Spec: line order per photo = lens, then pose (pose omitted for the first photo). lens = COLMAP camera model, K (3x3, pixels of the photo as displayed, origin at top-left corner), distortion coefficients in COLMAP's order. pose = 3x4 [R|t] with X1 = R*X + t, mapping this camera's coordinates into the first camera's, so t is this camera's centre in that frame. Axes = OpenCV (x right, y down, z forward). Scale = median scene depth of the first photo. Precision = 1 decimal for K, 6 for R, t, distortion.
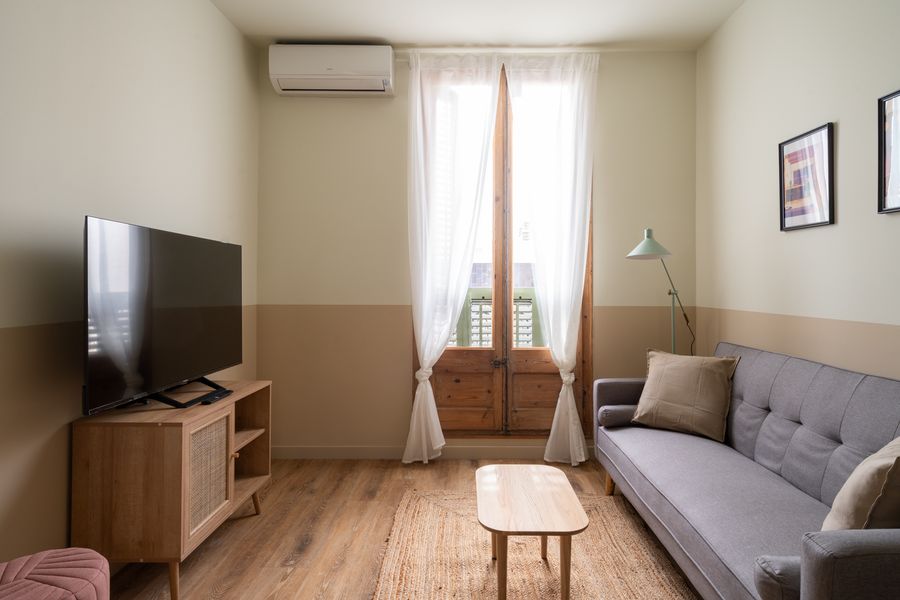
lens RADIAL K [[505.6, 0, 458.9], [0, 505.6, 280.0], [0, 0, 1]] dist [0.007421, -0.002017]
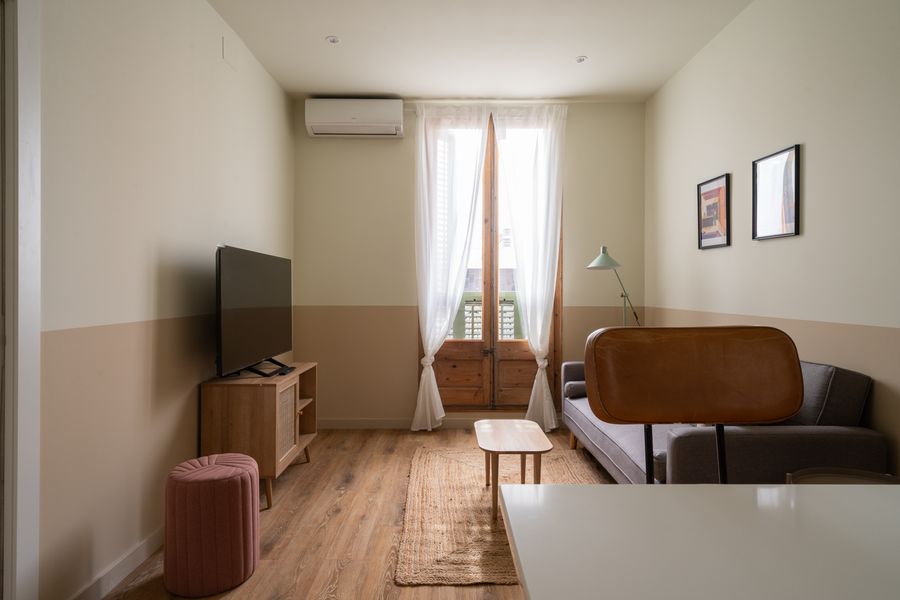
lens RADIAL K [[505.6, 0, 441.7], [0, 505.6, 285.9], [0, 0, 1]] dist [0.007421, -0.002017]
pose [[0.999993, -0.001040, 0.003587, -0.045688], [0.001029, 0.999994, 0.003178, -0.003817], [-0.003591, -0.003175, 0.999989, -0.295249]]
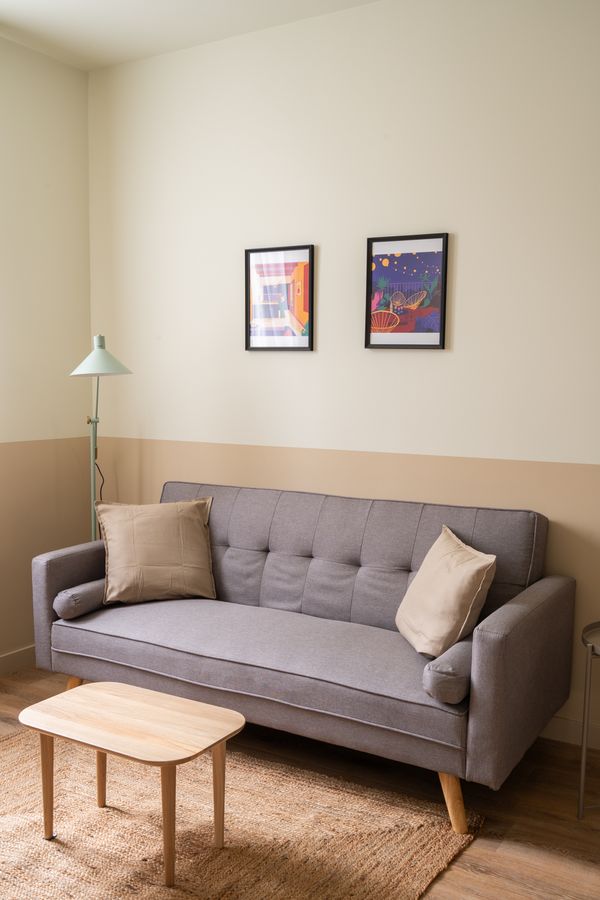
lens RADIAL K [[868.9, 0, 309.1], [0, 868.9, 451.8], [0, 0, 1]] dist [0.015864, 0.000000]
pose [[0.519710, -0.076222, 0.850936, -0.521287], [-0.009729, 0.995420, 0.095107, -0.056714], [-0.854287, -0.057706, 0.516588, 0.097540]]
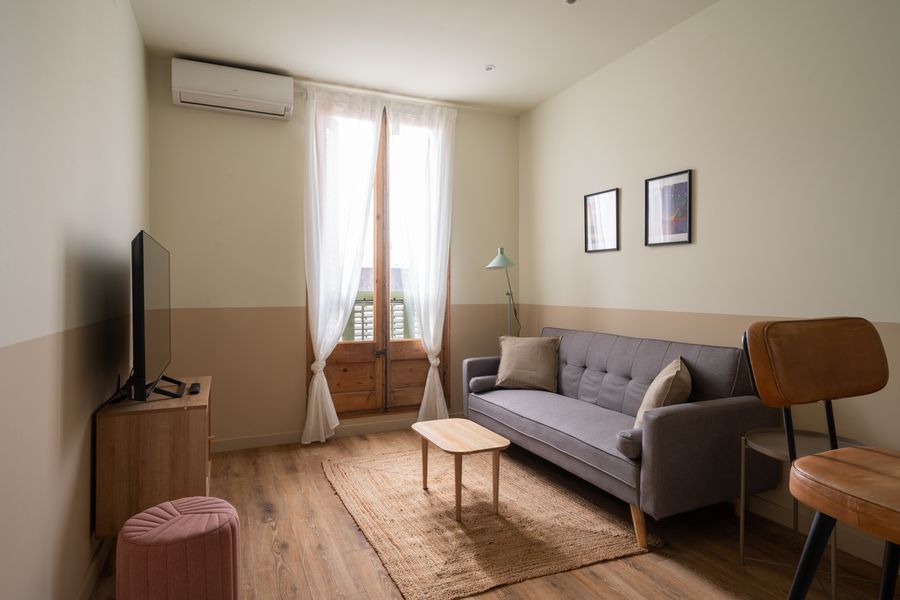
lens RADIAL K [[505.6, 0, 436.1], [0, 505.6, 286.8], [0, 0, 1]] dist [0.007421, -0.002017]
pose [[0.917711, -0.001792, 0.397244, -0.331098], [-0.000384, 0.999985, 0.005398, -0.001297], [-0.397248, -0.005106, 0.917697, -0.193141]]
